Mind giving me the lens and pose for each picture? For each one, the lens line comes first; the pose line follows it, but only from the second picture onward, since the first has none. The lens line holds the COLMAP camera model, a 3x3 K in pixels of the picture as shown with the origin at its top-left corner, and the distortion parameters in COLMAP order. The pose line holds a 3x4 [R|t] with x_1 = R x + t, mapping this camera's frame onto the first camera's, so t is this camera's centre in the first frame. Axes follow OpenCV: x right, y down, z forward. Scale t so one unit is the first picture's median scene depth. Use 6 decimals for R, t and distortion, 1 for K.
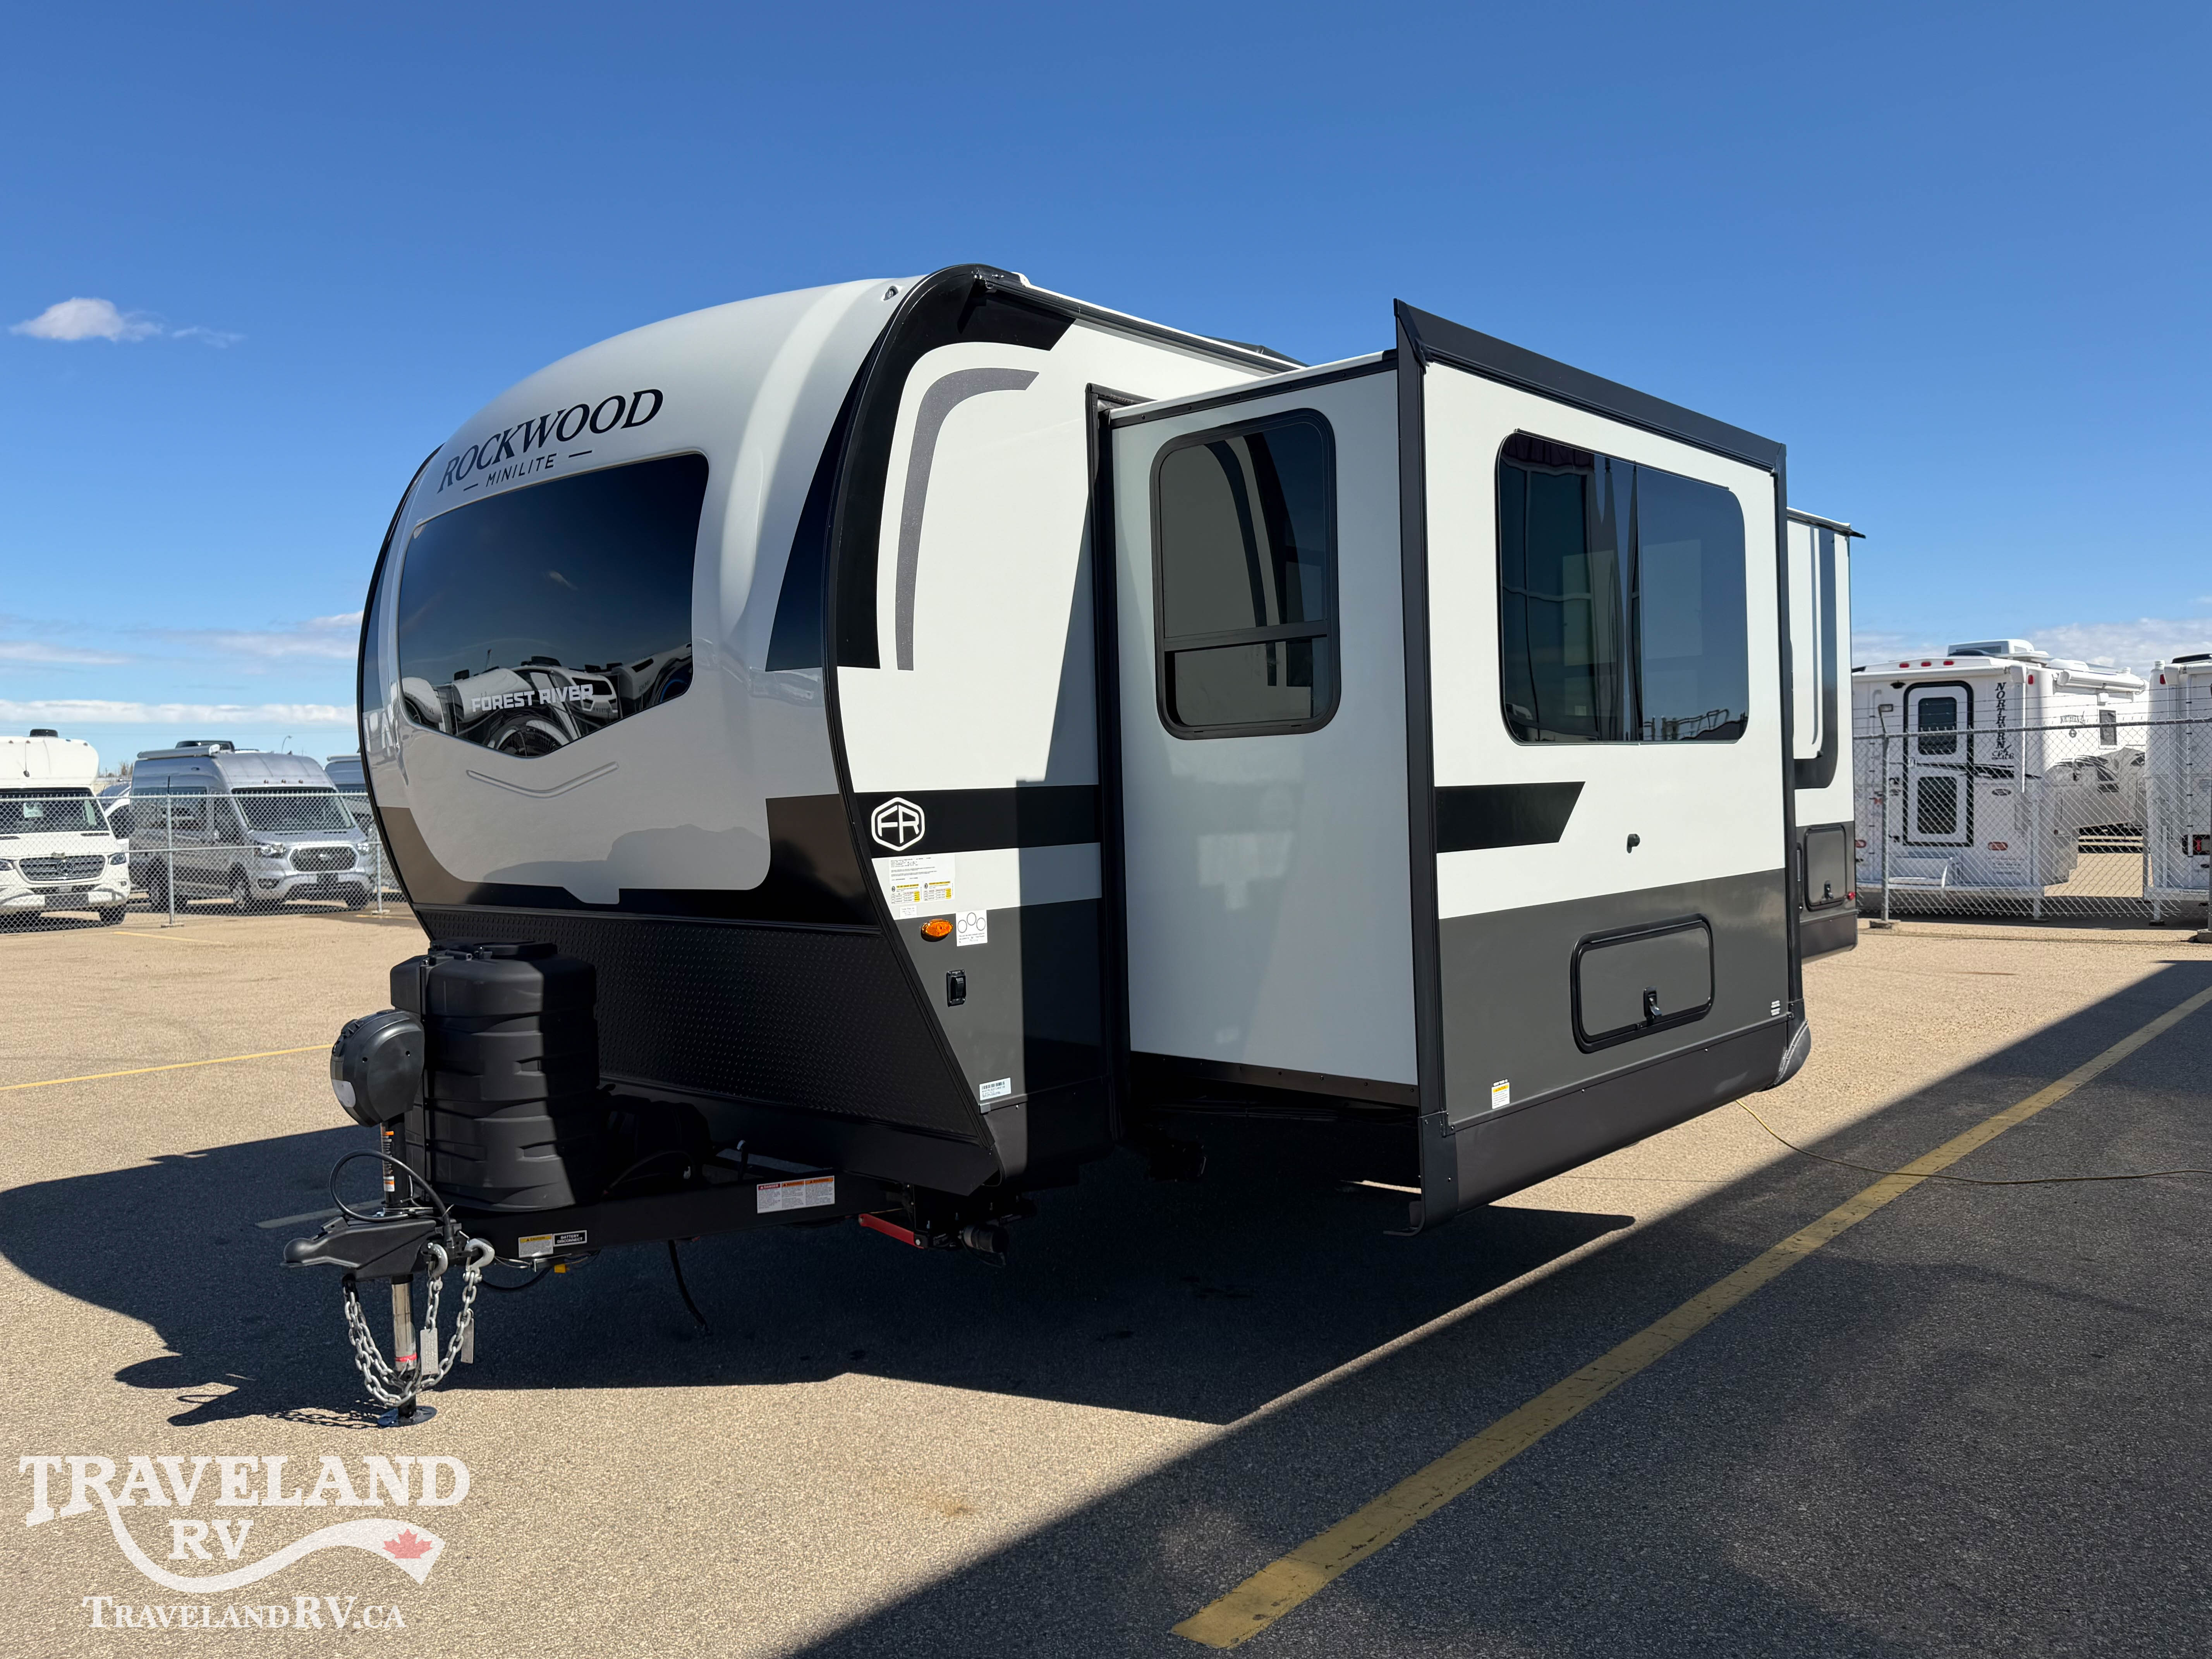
lens RADIAL K [[1692.4, 0, 1106.0], [0, 1692.4, 829.5], [0, 0, 1]] dist [-0.032168, 0.000450]
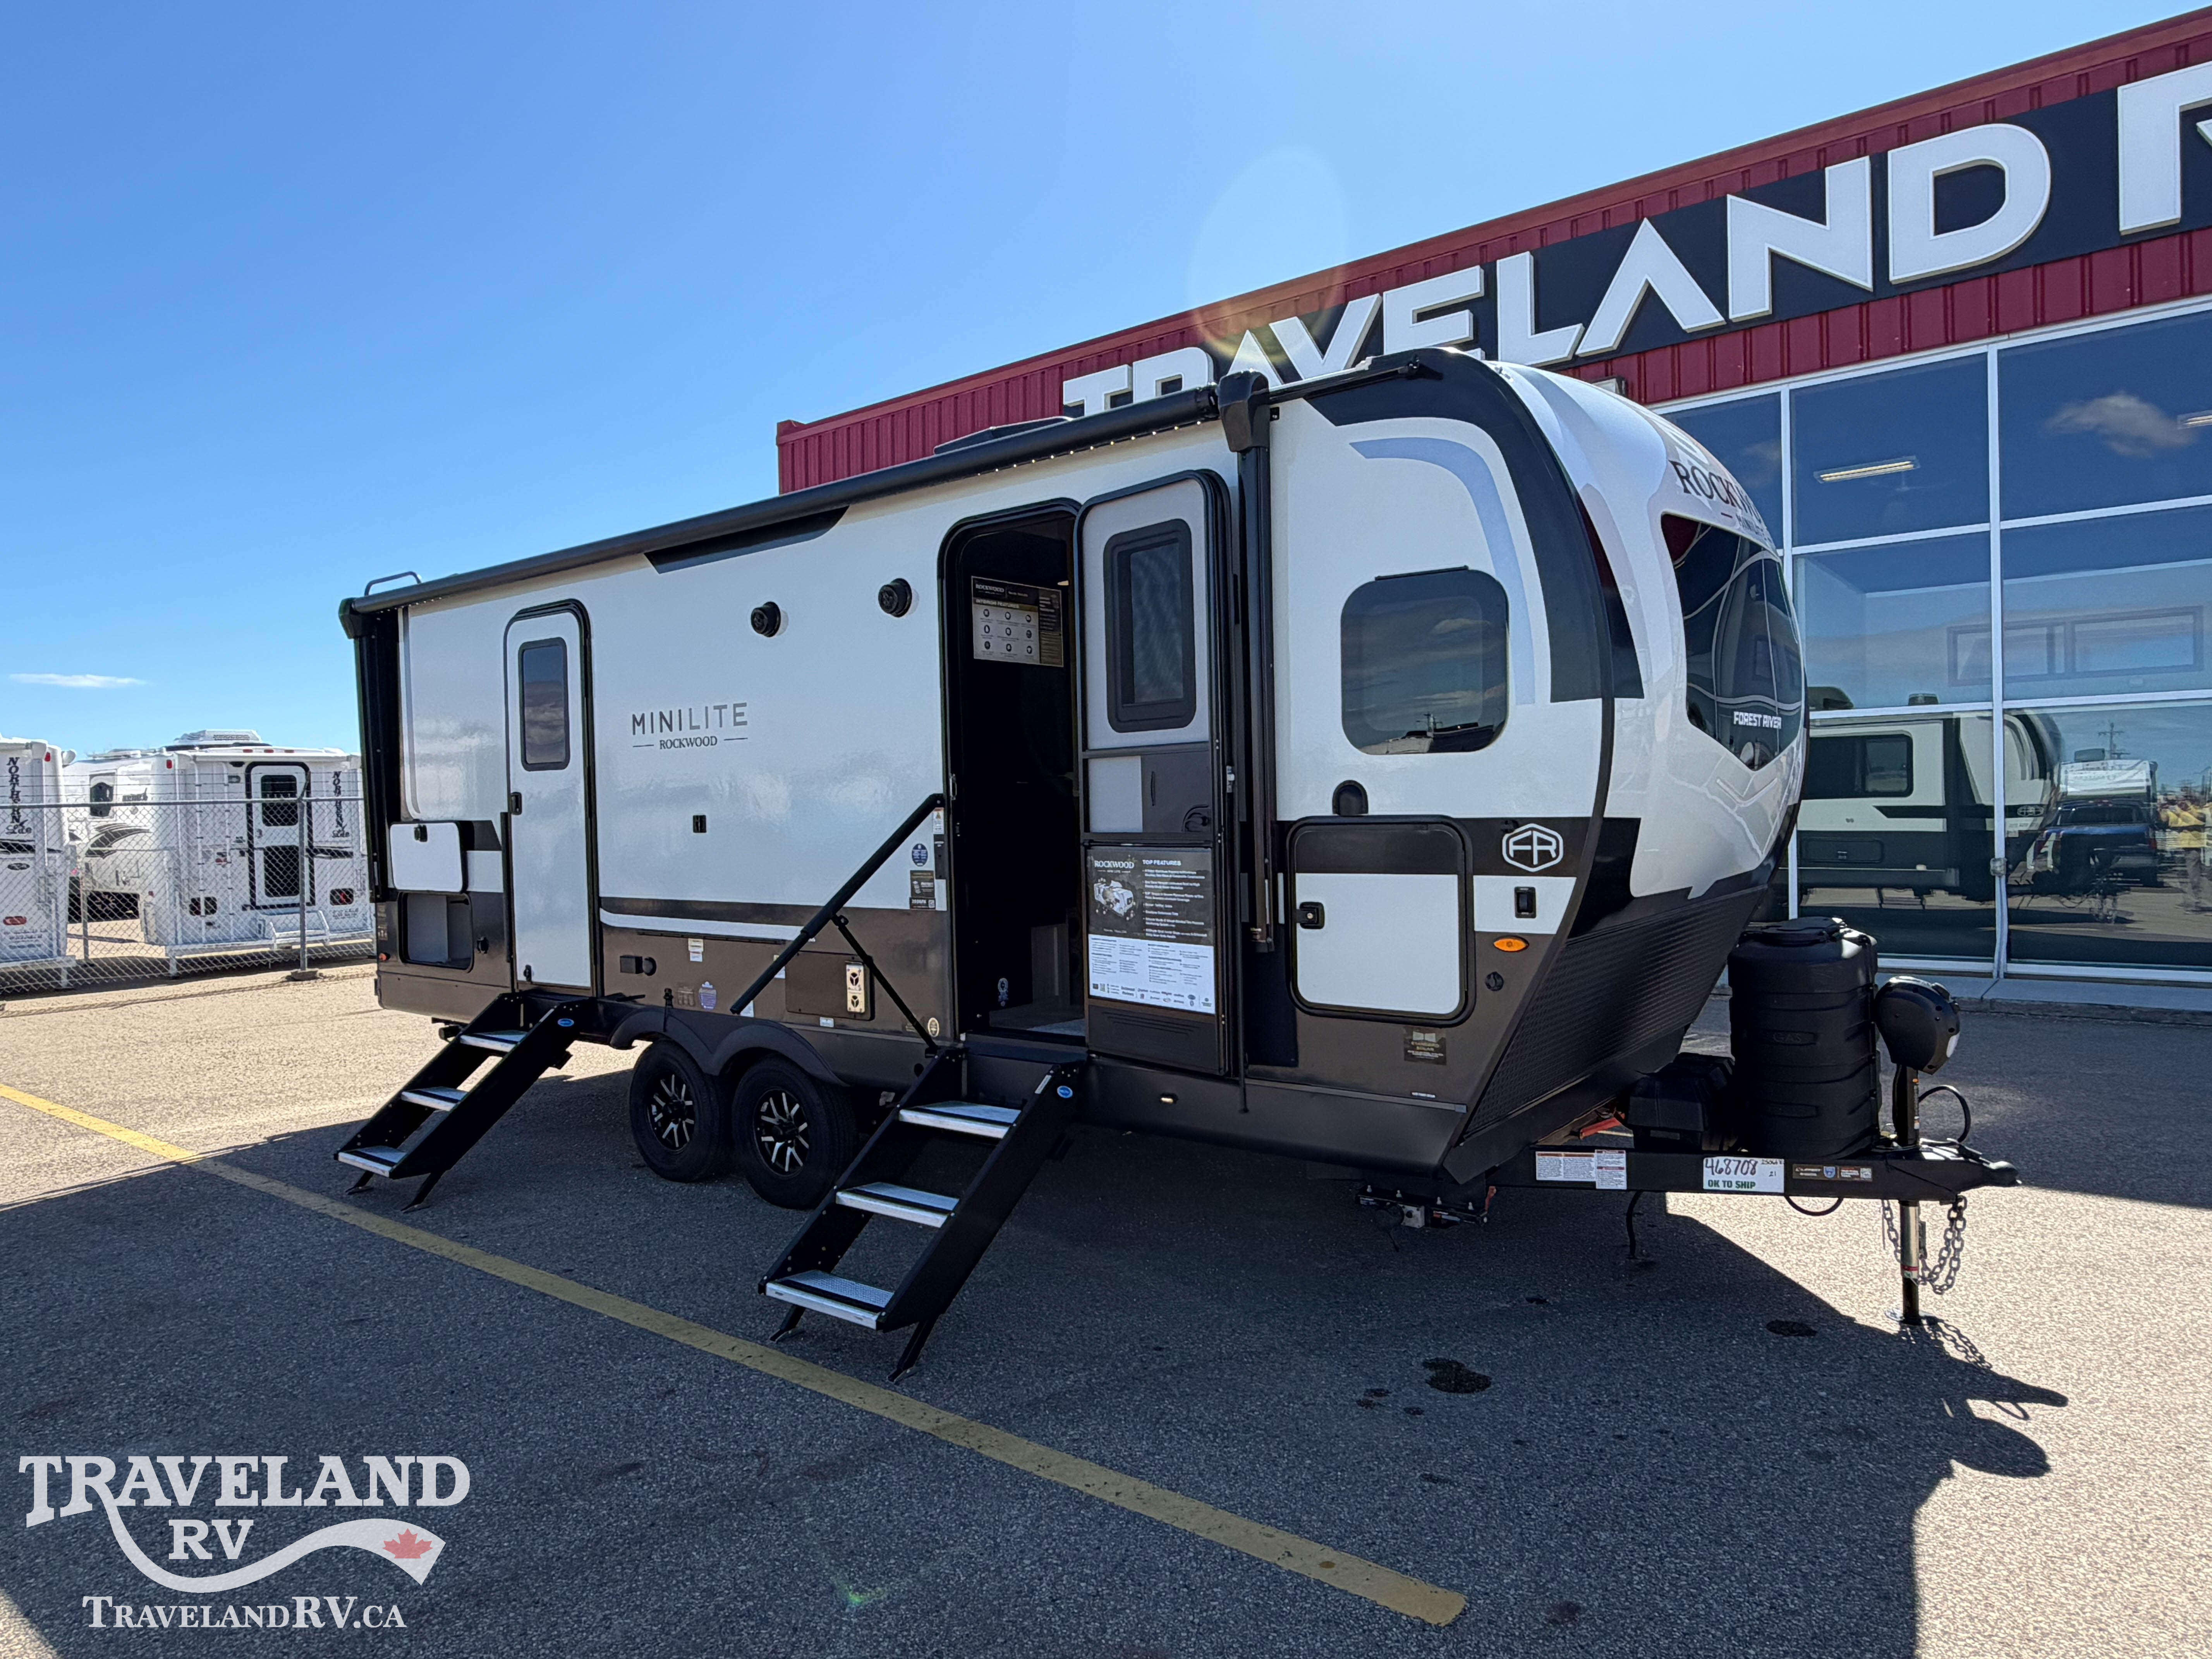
lens RADIAL K [[1348.0, 0, 1106.0], [0, 1348.0, 829.5], [0, 0, 1]] dist [-0.001123, -0.001133]
pose [[-0.074943, 0.003397, 0.997182, -1.169046], [0.054012, 0.998540, 0.000657, -0.036853], [-0.995724, 0.053909, -0.075017, 1.409458]]
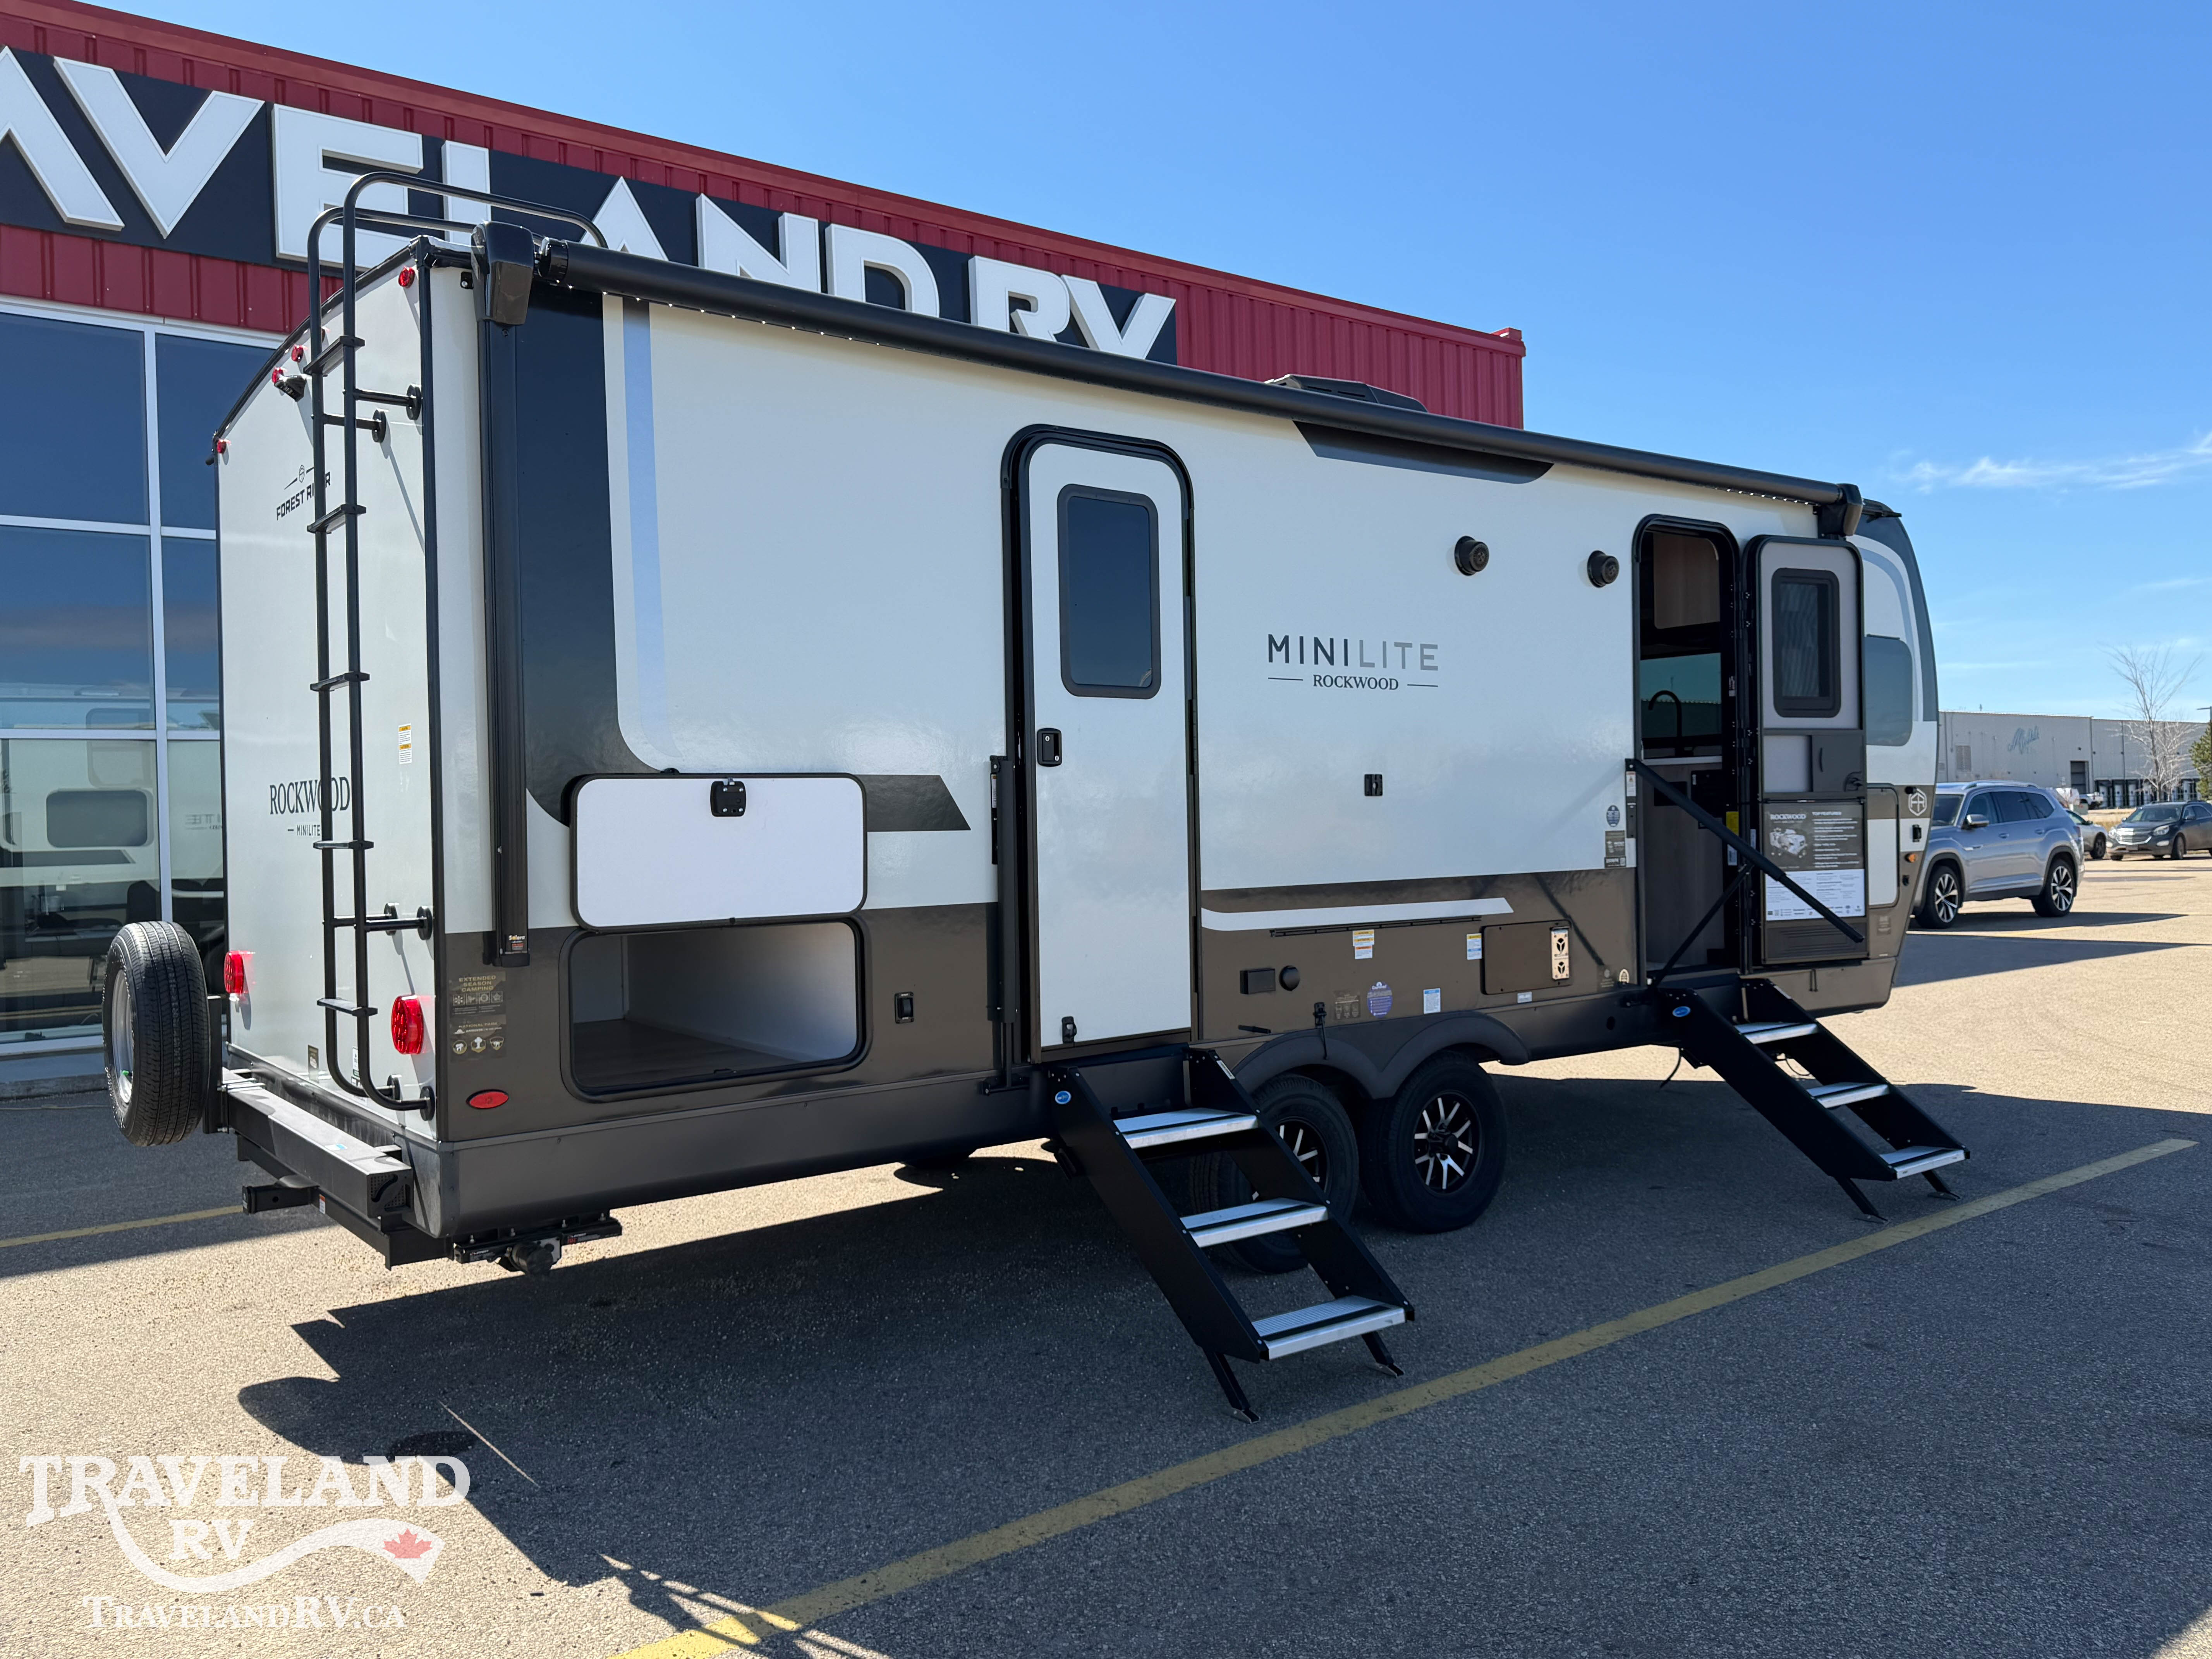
lens RADIAL K [[1629.2, 0, 1106.0], [0, 1629.2, 829.5], [0, 0, 1]] dist [0.099719, -0.122914]
pose [[-0.978203, 0.038984, 0.203959, 0.501914], [0.046451, 0.998409, 0.031953, -0.091416], [-0.202389, 0.040731, -0.978458, 3.476707]]
